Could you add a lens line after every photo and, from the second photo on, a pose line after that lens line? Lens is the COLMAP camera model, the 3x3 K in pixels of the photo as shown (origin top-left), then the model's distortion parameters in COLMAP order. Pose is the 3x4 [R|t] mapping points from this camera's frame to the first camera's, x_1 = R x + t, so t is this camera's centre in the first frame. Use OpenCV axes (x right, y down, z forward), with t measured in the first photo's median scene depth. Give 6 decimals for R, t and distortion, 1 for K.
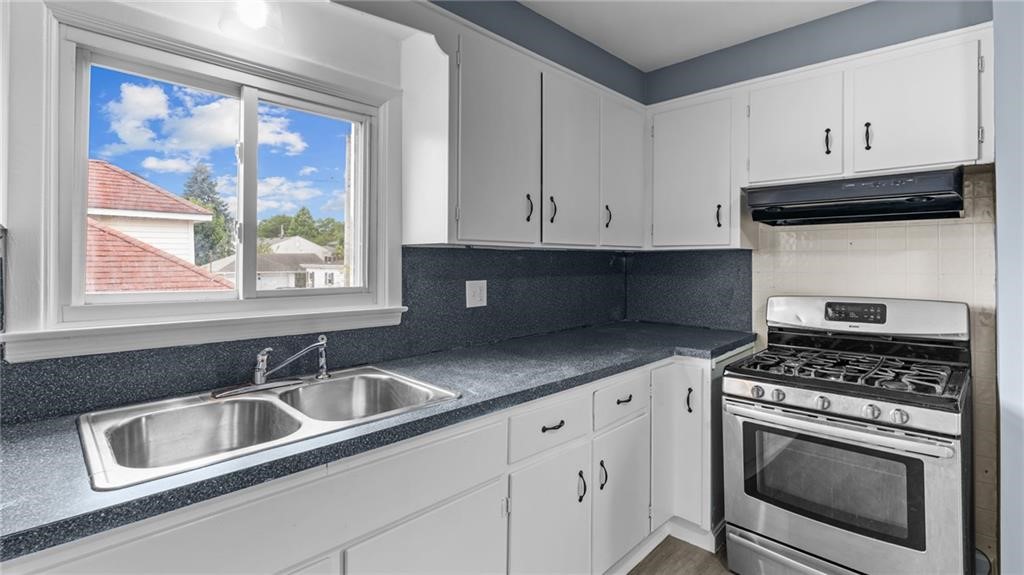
lens RADIAL K [[475.6, 0, 515.5], [0, 475.6, 260.8], [0, 0, 1]] dist [-0.015774, 0.000063]
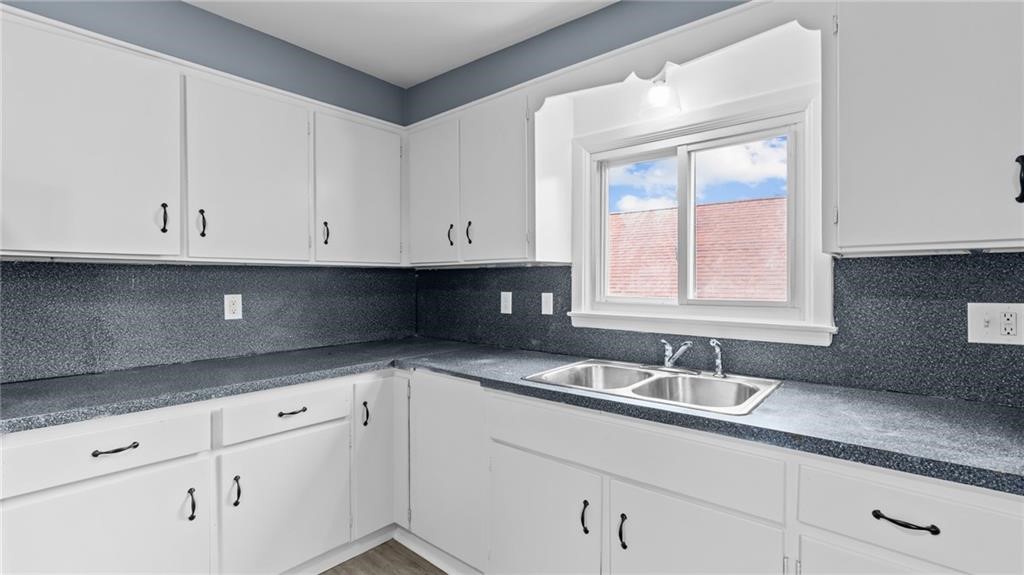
lens RADIAL K [[461.2, 0, 512.0], [0, 461.2, 287.5], [0, 0, 1]] dist [-0.001586, -0.000168]
pose [[0.064771, 0.008898, -0.997860, 0.681003], [0.004694, 0.999946, 0.009221, 0.016295], [0.997889, -0.005281, 0.064726, 0.421753]]
